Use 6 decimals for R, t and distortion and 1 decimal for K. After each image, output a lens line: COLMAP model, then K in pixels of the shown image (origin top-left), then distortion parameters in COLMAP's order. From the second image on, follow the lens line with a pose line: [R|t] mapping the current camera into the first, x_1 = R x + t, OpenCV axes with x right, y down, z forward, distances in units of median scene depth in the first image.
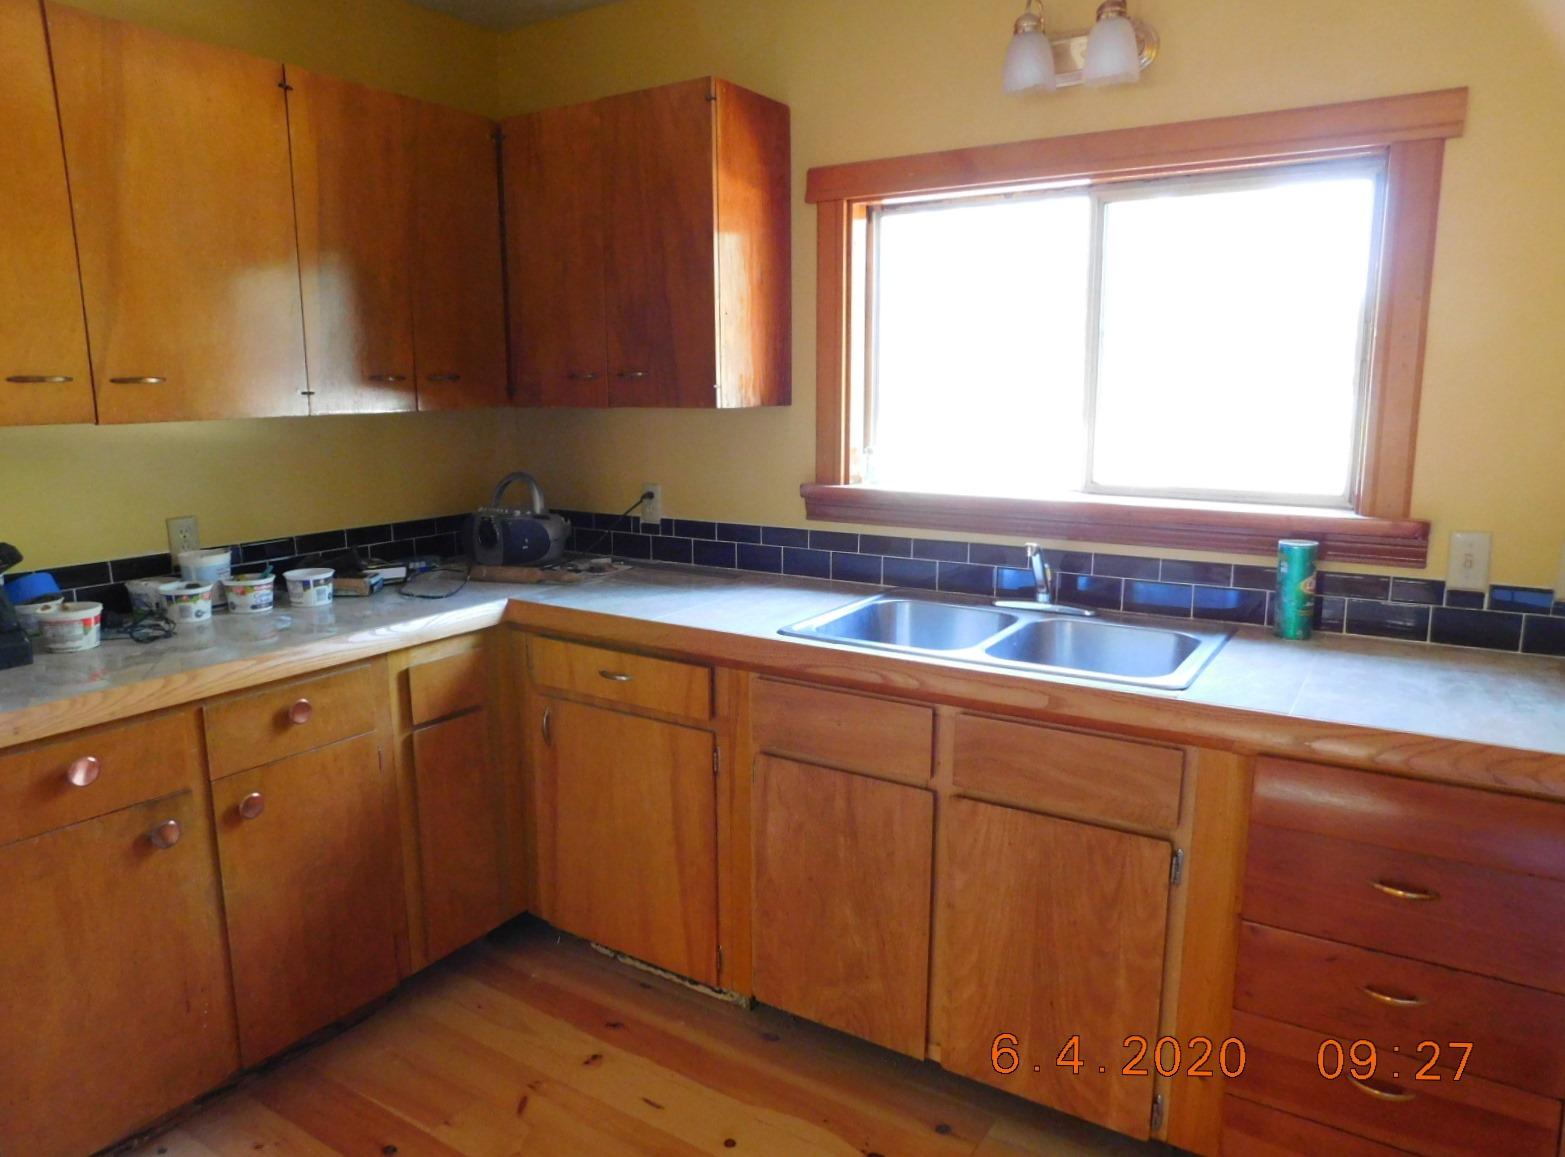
lens RADIAL K [[1012.0, 0, 808.2], [0, 1012.0, 566.9], [0, 0, 1]] dist [-0.044042, 0.025339]
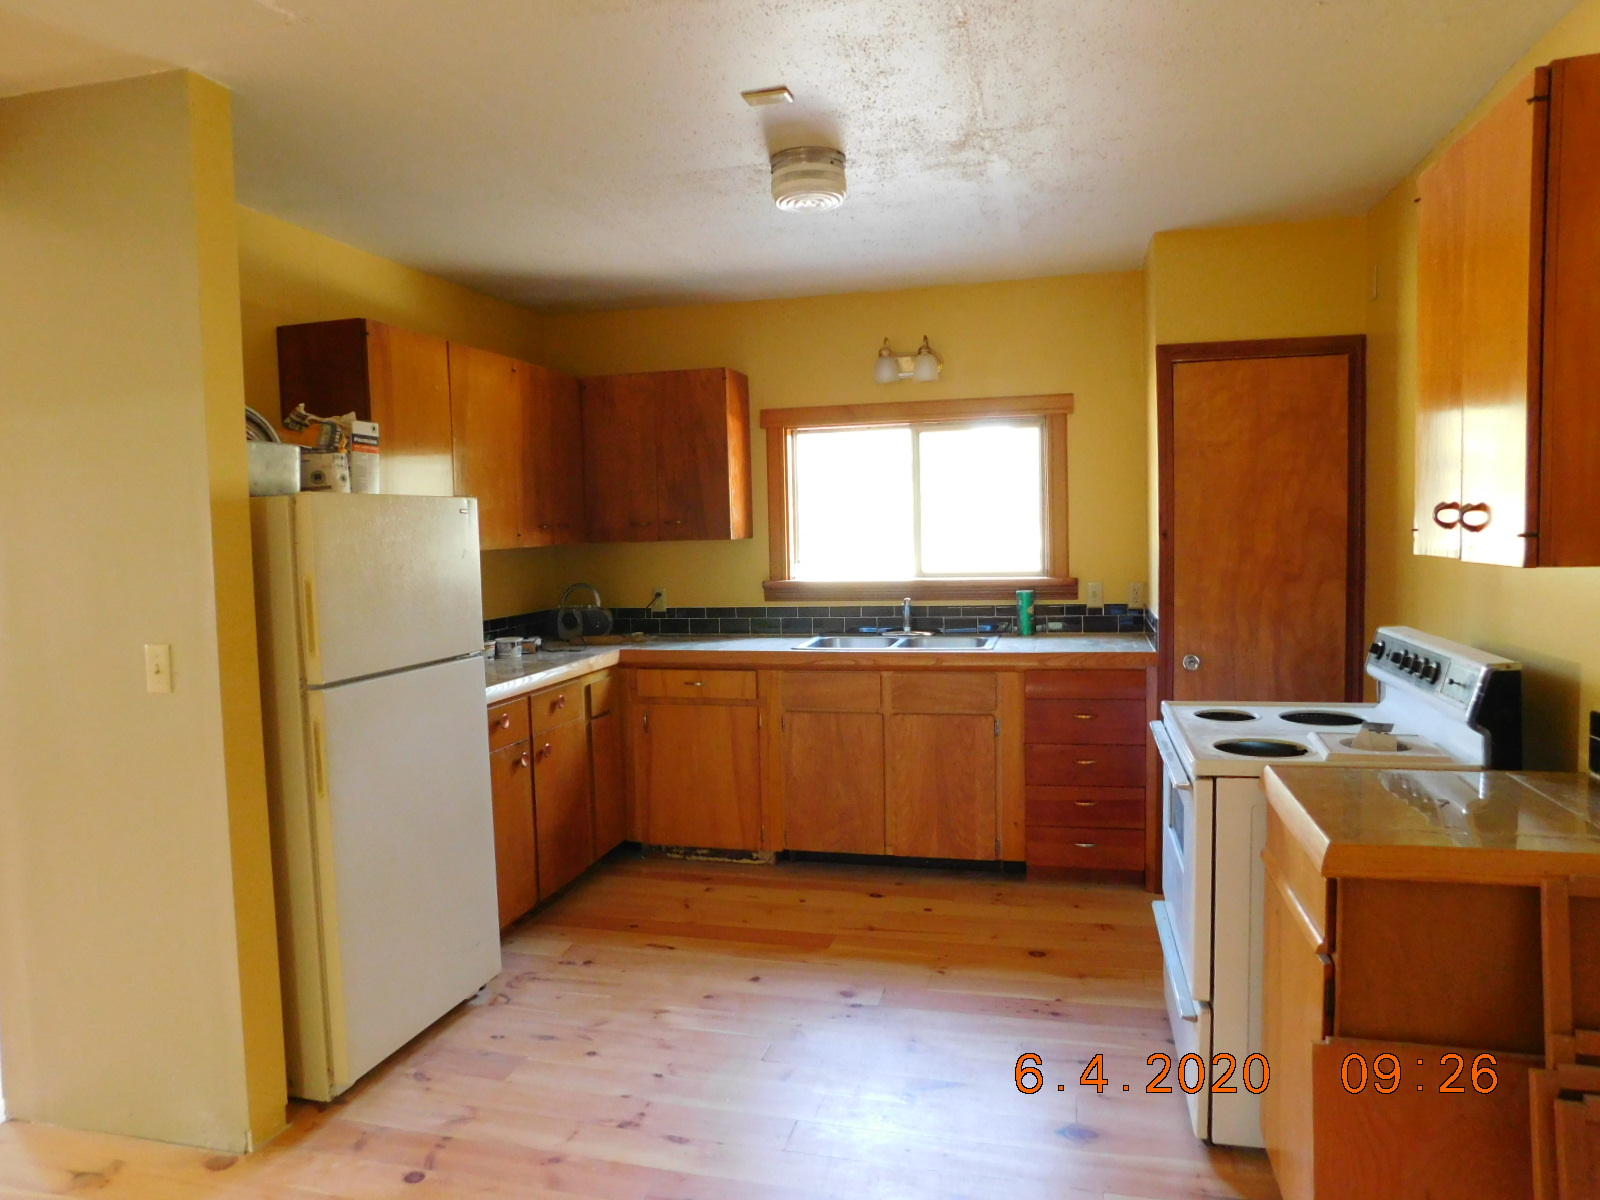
lens RADIAL K [[1034.7, 0, 805.2], [0, 1034.7, 592.2], [0, 0, 1]] dist [-0.044042, 0.025339]
pose [[0.952535, -0.041796, 0.301546, -0.576987], [0.077059, 0.991375, -0.106006, 0.162009], [-0.294515, 0.124211, 0.947540, -0.883619]]
